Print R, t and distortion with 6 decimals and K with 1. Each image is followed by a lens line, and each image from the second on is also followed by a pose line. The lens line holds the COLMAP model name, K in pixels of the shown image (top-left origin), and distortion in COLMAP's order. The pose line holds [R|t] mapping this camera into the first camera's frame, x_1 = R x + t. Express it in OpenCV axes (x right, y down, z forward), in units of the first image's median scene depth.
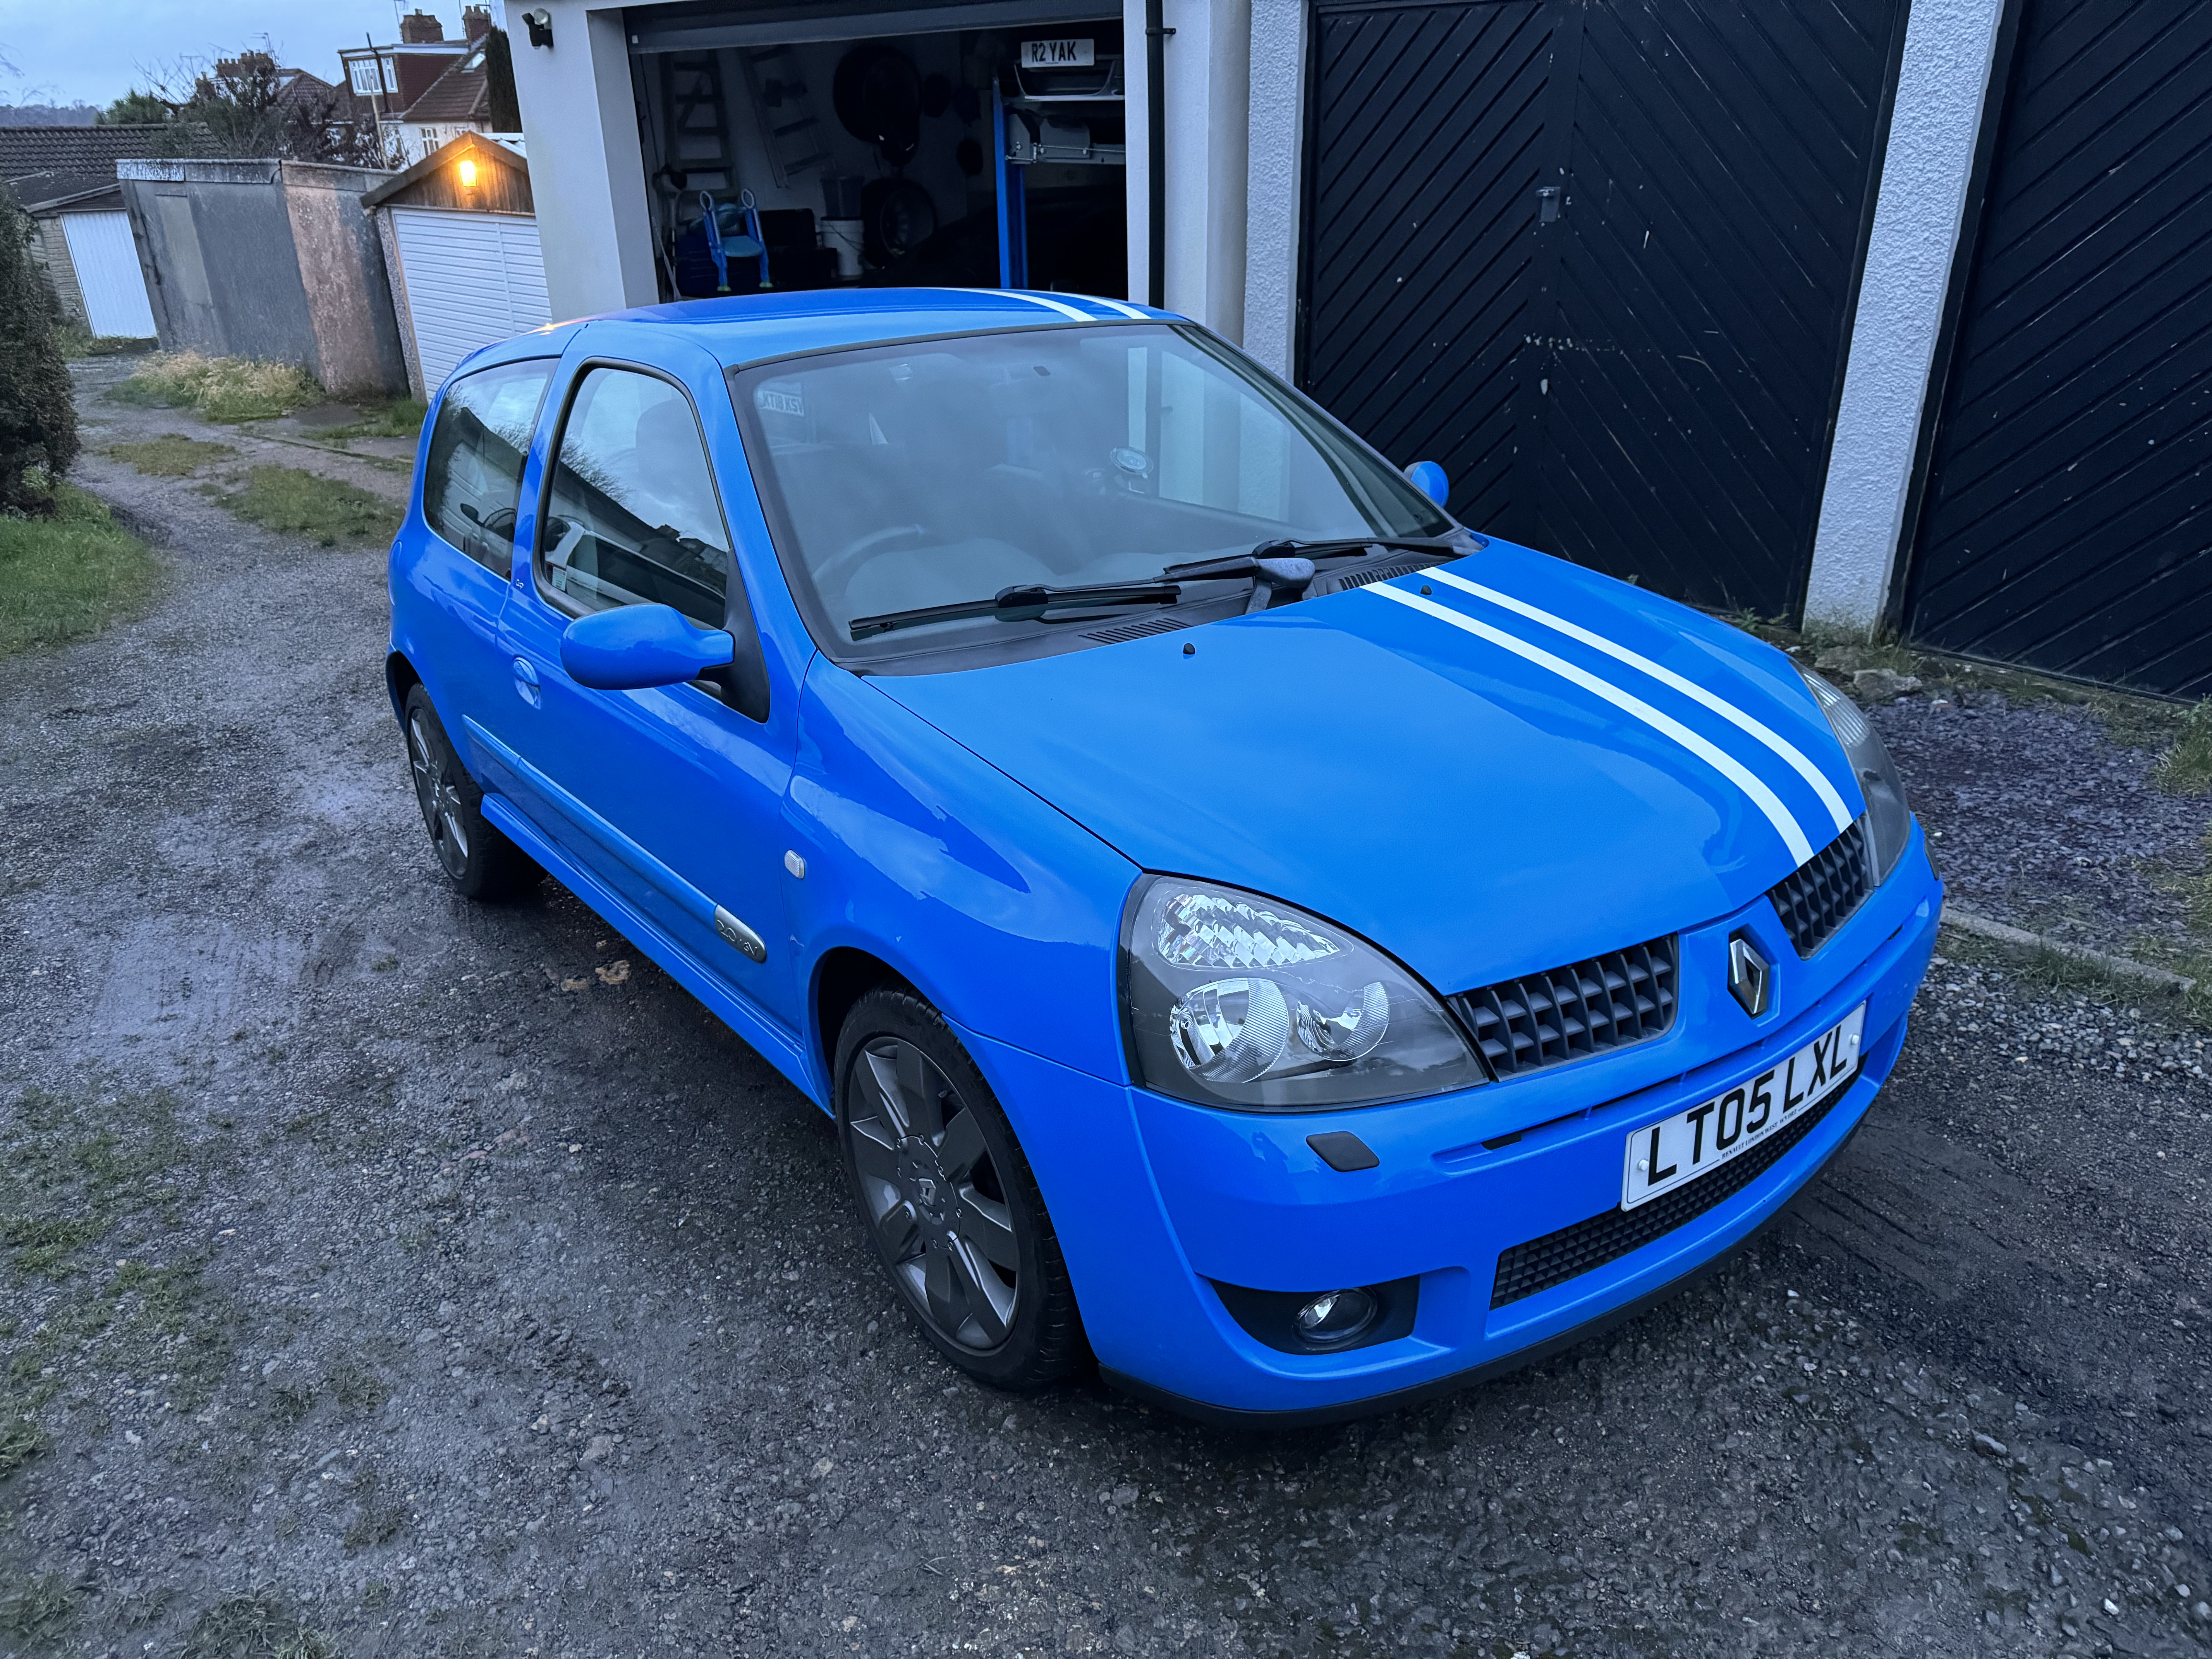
lens RADIAL K [[1556.8, 0, 1106.0], [0, 1556.8, 829.5], [0, 0, 1]] dist [0.001939, -0.011446]
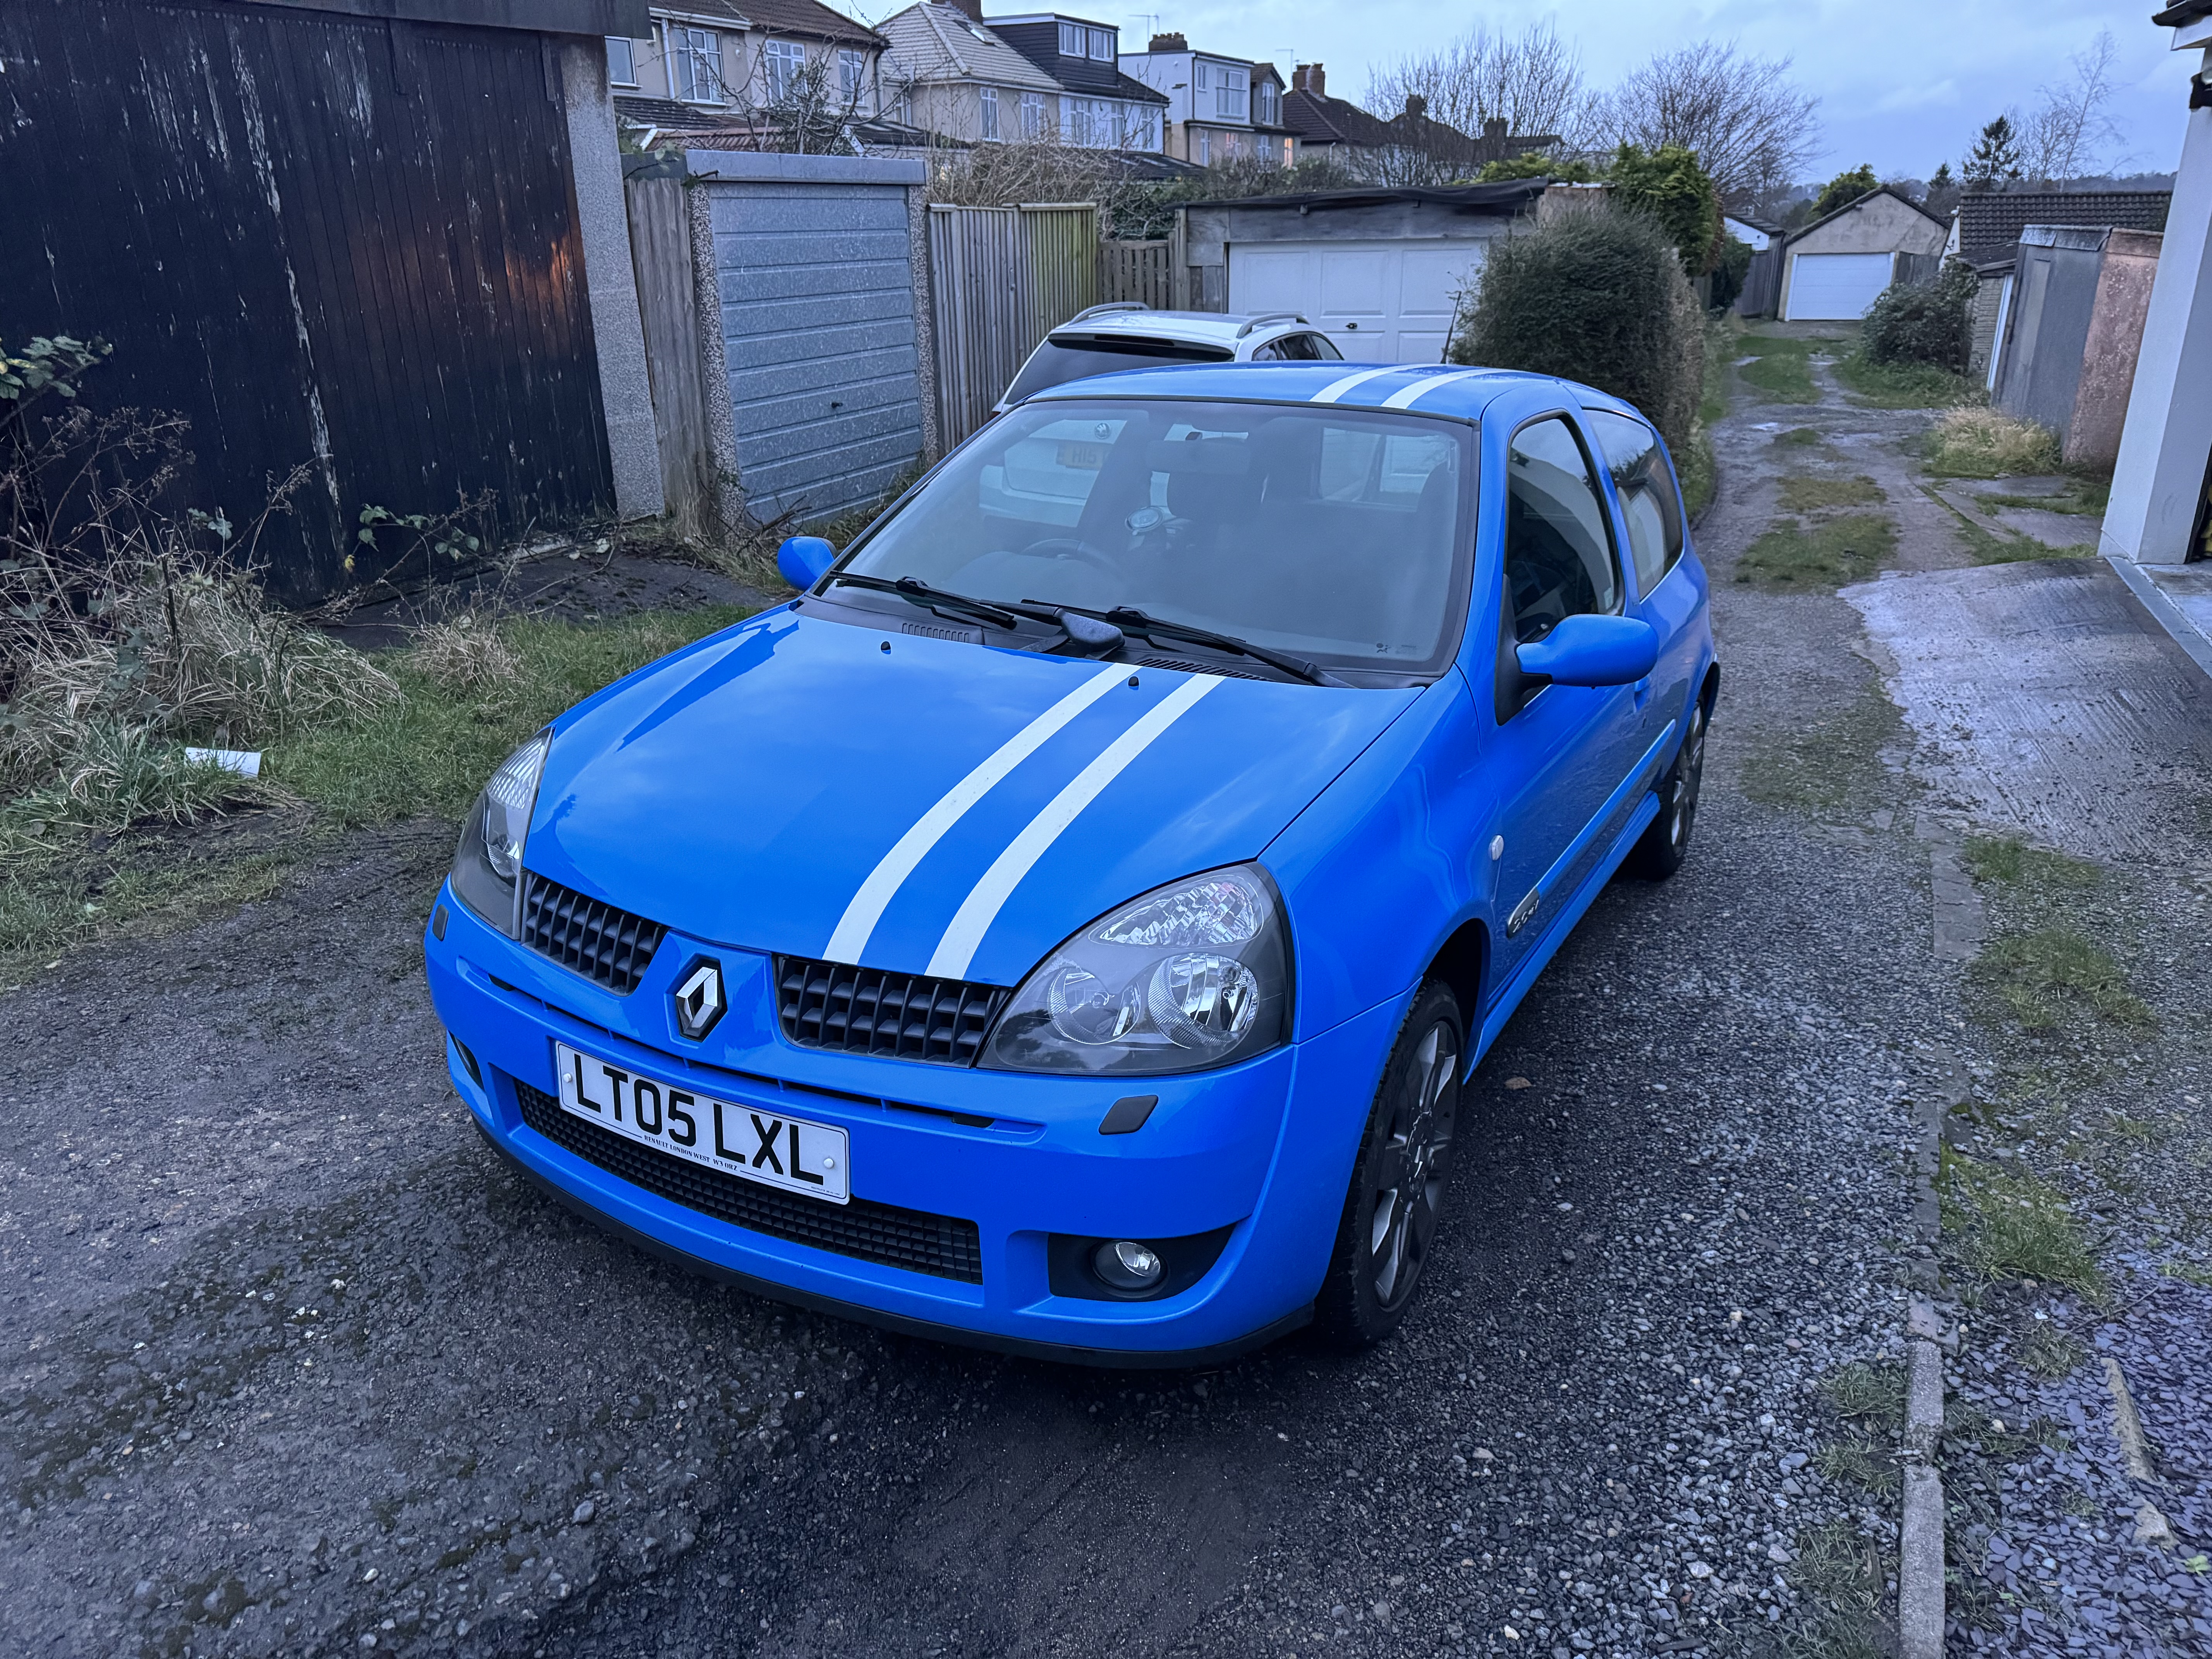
lens RADIAL K [[1556.8, 0, 1106.0], [0, 1556.8, 829.5], [0, 0, 1]] dist [0.001939, -0.011446]
pose [[0.422025, 0.329086, -0.844747, 1.192583], [-0.358315, 0.916472, 0.178018, -0.261624], [0.832770, 0.227557, 0.504690, 0.564564]]
